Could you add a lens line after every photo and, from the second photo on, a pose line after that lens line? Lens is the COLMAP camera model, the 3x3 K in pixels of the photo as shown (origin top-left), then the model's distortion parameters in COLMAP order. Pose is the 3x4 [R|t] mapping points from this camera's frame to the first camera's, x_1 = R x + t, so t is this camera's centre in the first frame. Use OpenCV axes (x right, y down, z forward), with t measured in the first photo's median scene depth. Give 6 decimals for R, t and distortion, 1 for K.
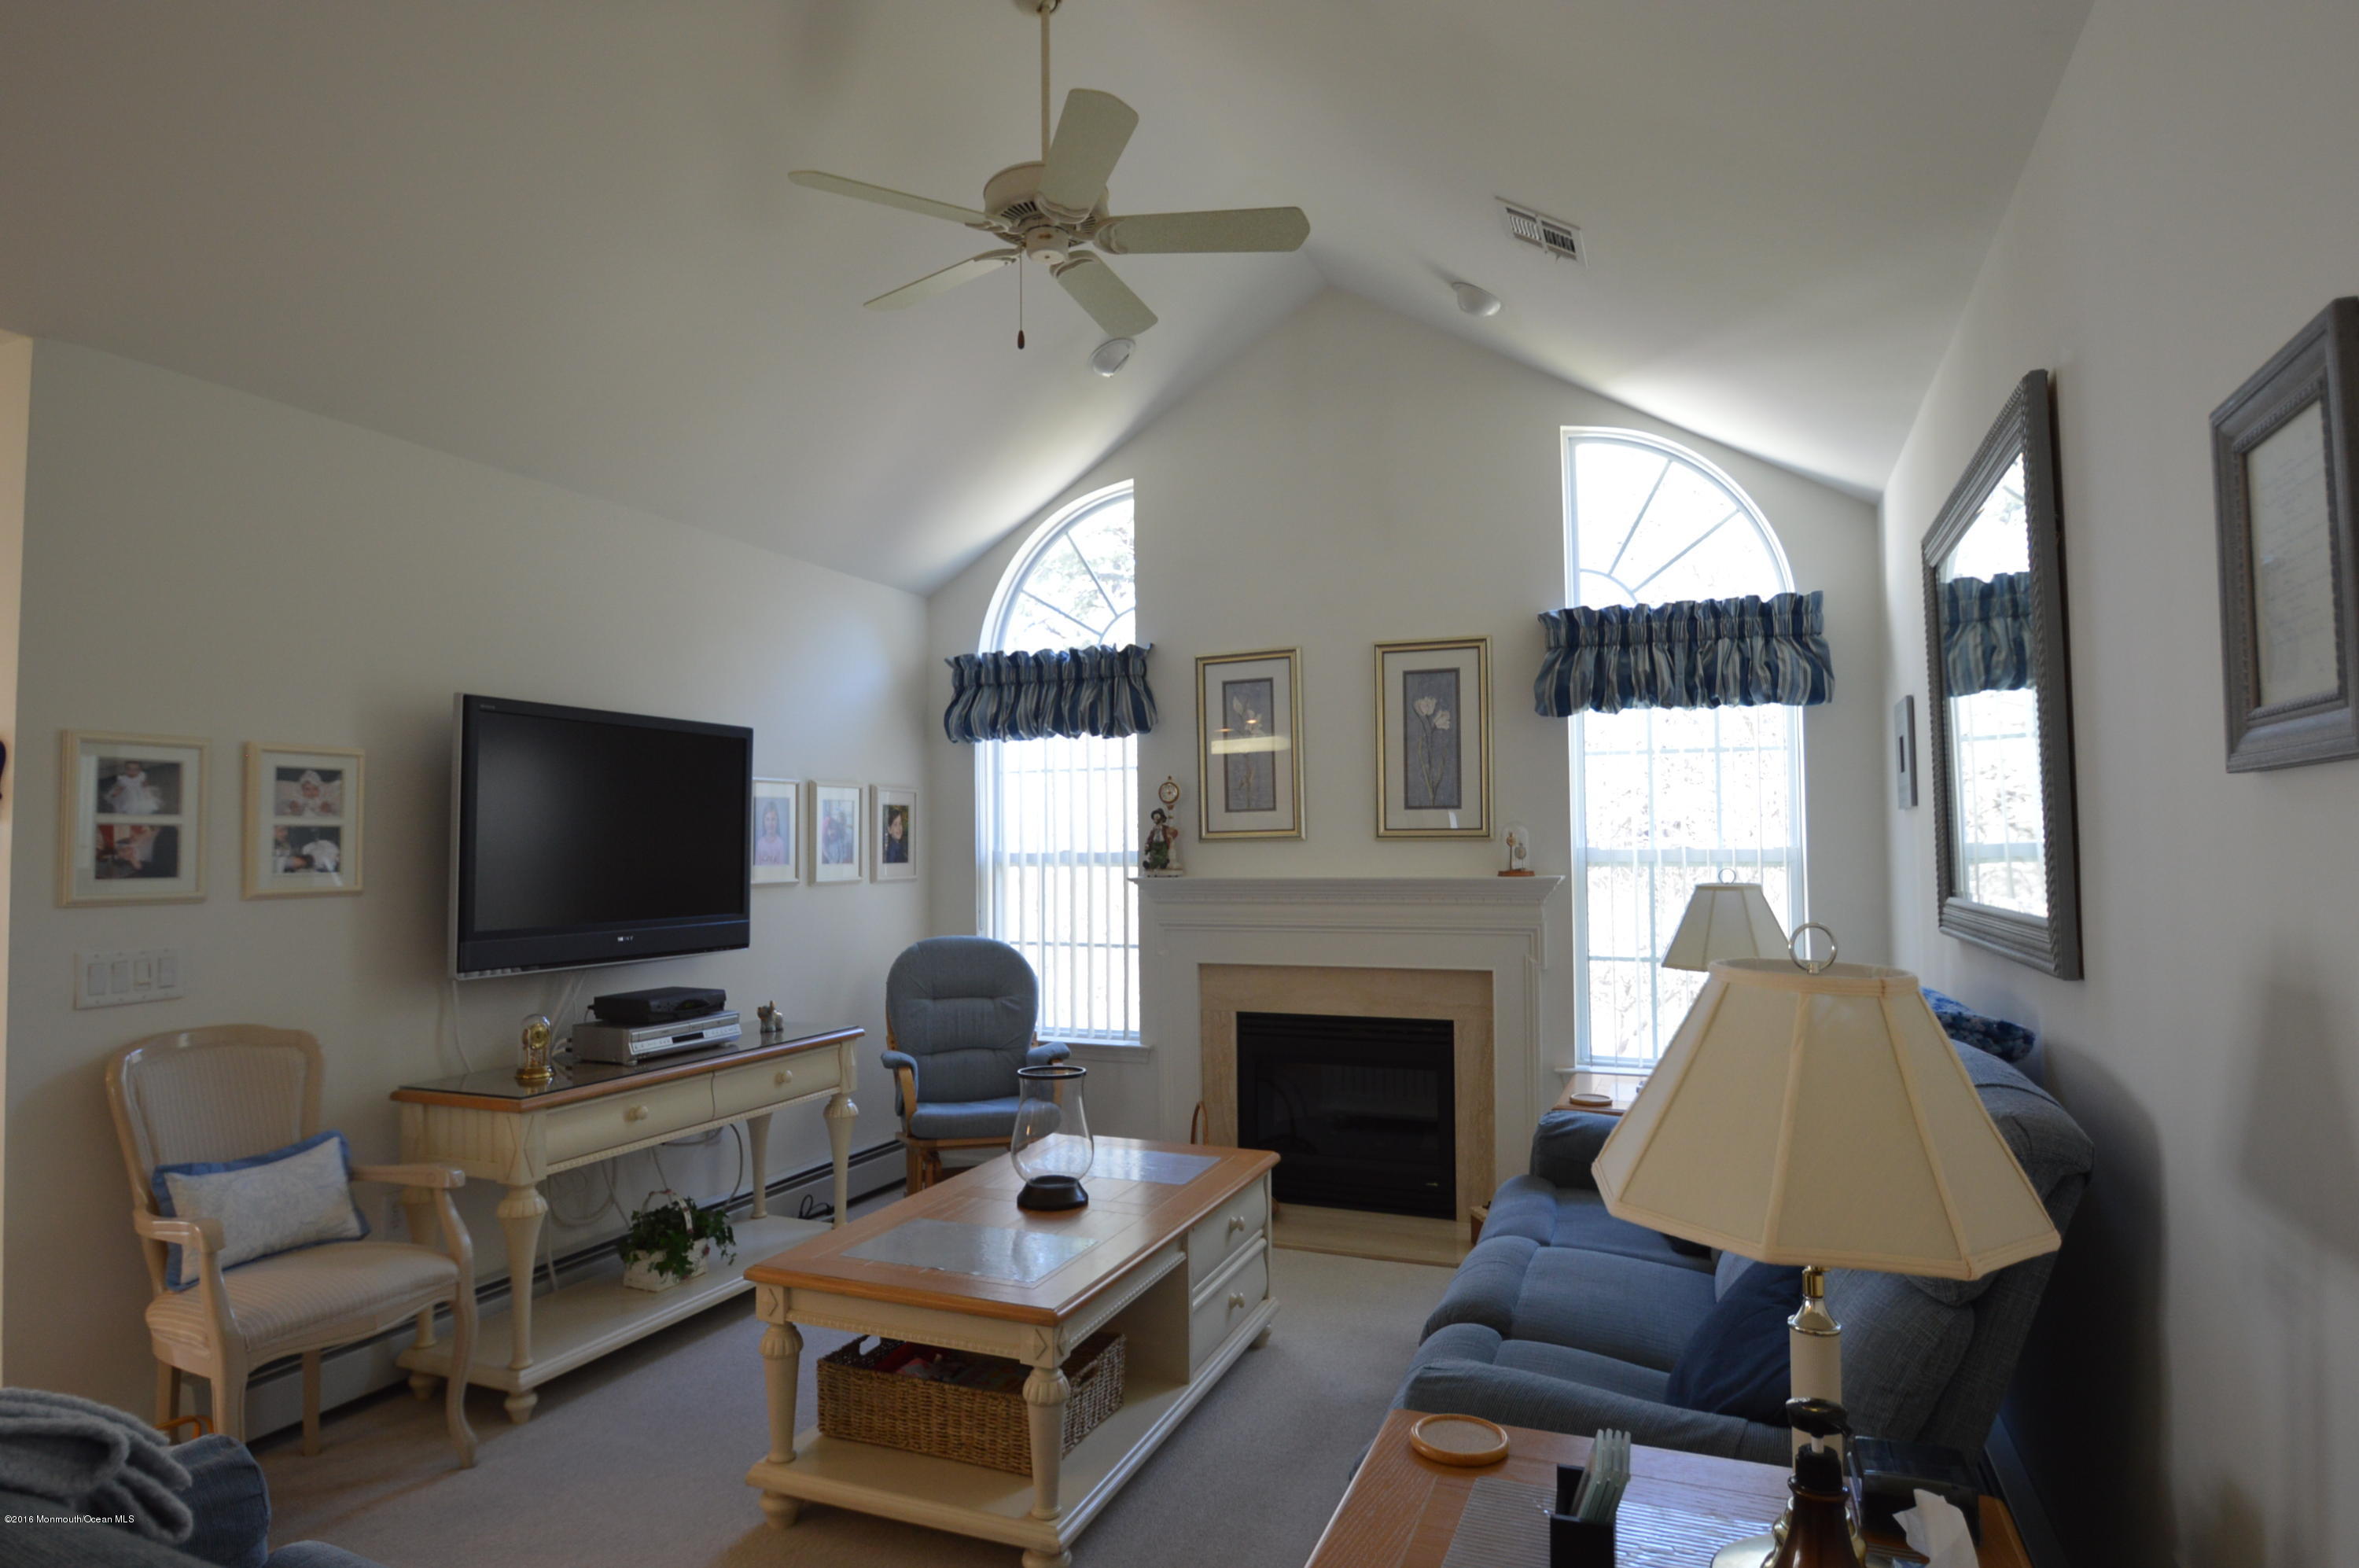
lens RADIAL K [[1294.2, 0, 1139.3], [0, 1294.2, 783.5], [0, 0, 1]] dist [-0.031747, -0.000446]
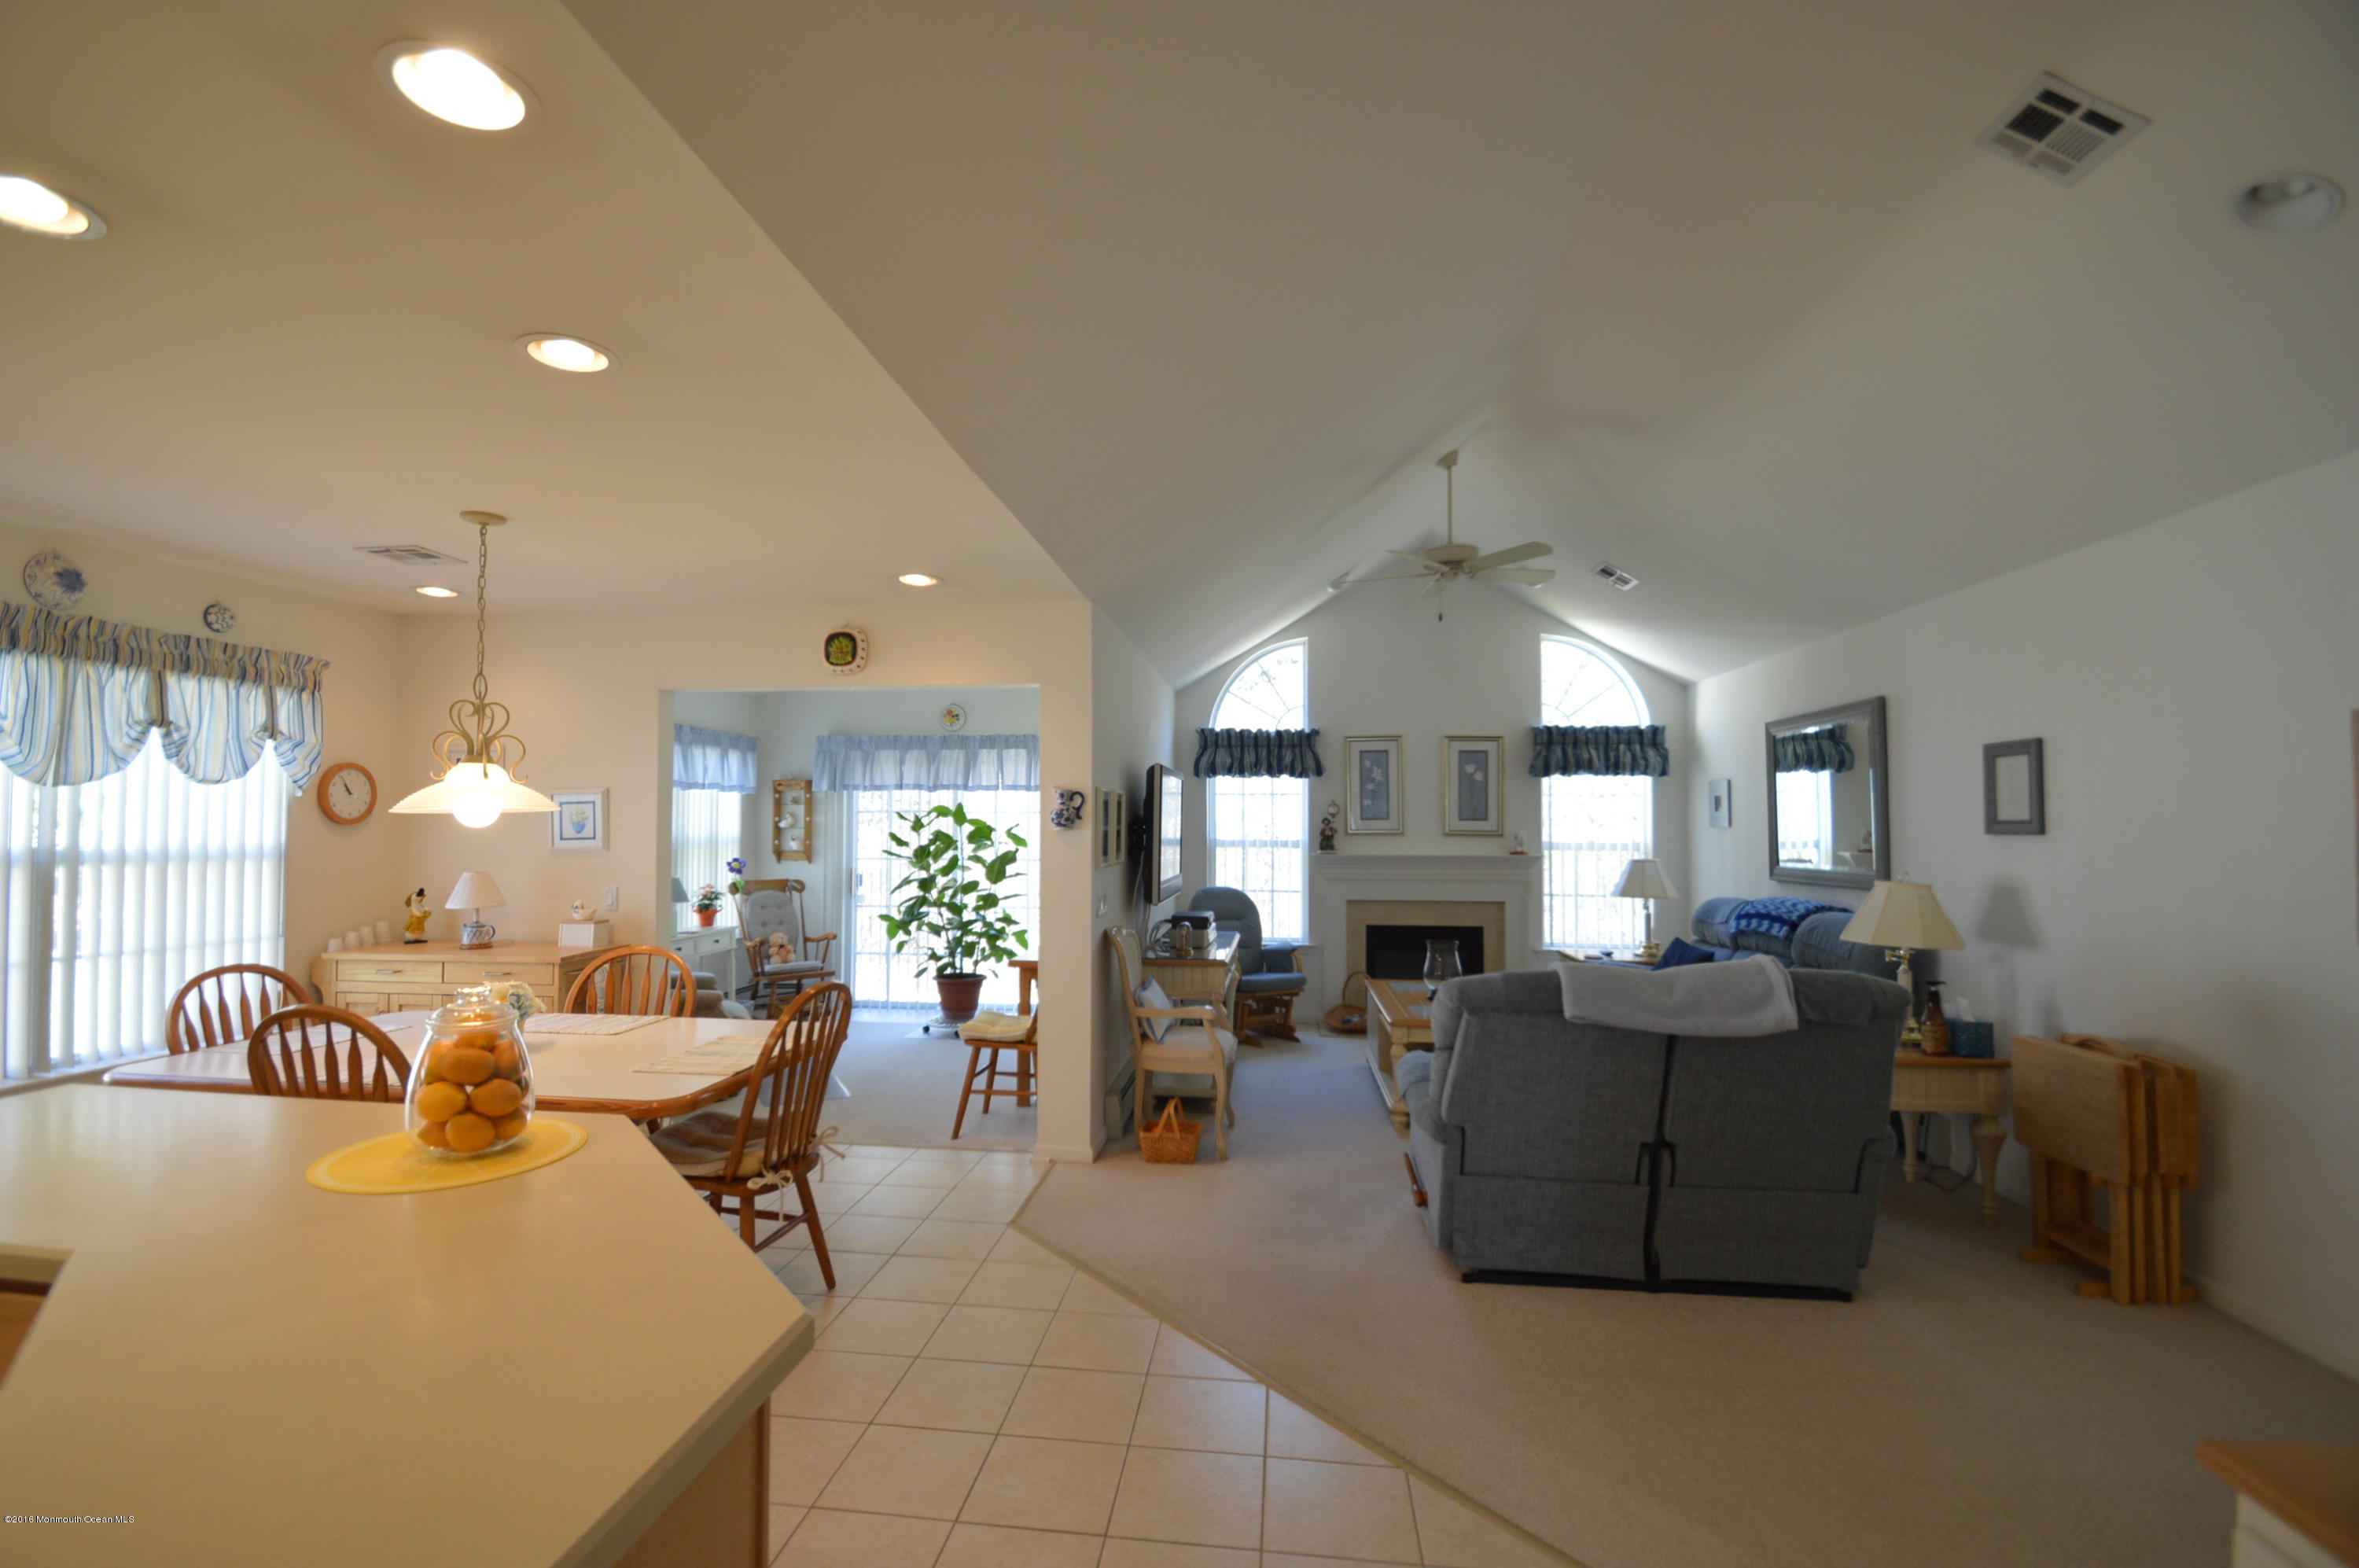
lens RADIAL K [[1036.0, 0, 1151.9], [0, 1036.0, 797.4], [0, 0, 1]] dist [0.004051, -0.011952]
pose [[0.962369, 0.021782, 0.270871, -0.669763], [-0.026103, 0.999583, 0.012359, -0.022659], [-0.270489, -0.018965, 0.962536, -0.394129]]
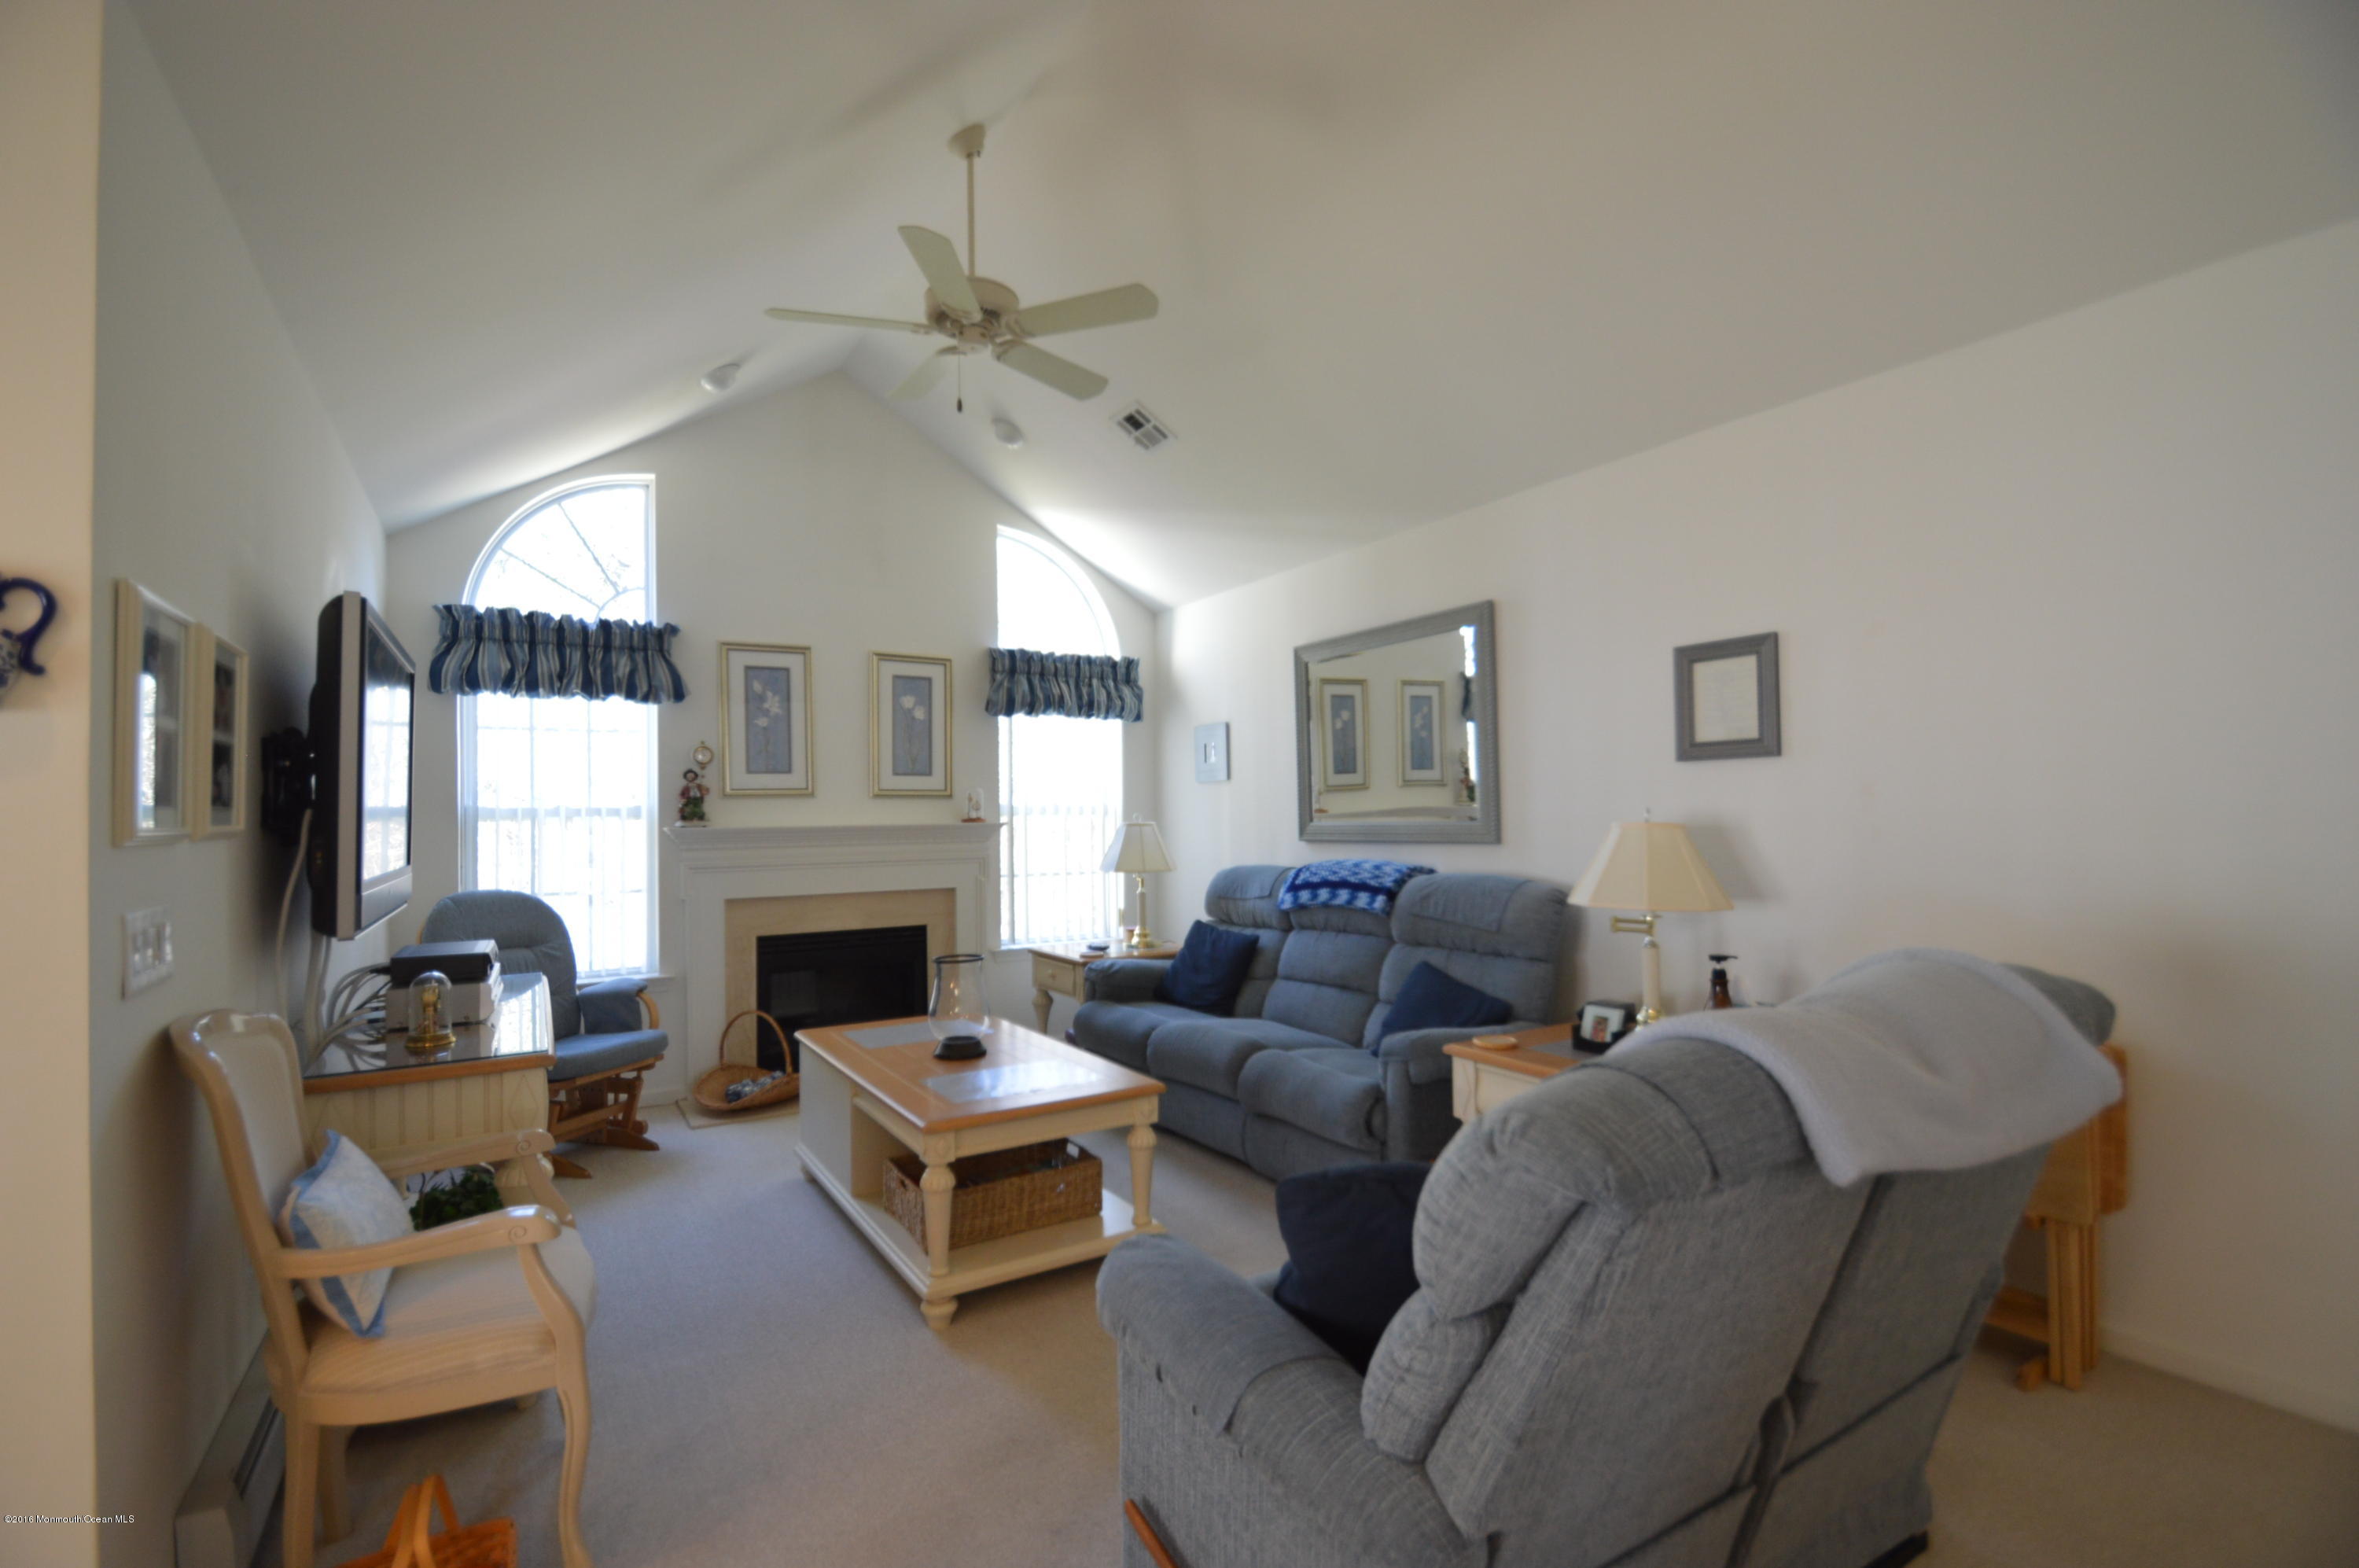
lens RADIAL K [[1030.1, 0, 1138.3], [0, 1030.1, 799.3], [0, 0, 1]] dist [0.019160, -0.018740]
pose [[0.591275, 0.016740, 0.806297, -0.521192], [-0.029900, 0.999552, 0.001173, 0.035923], [-0.805916, -0.024802, 0.591510, 0.136595]]
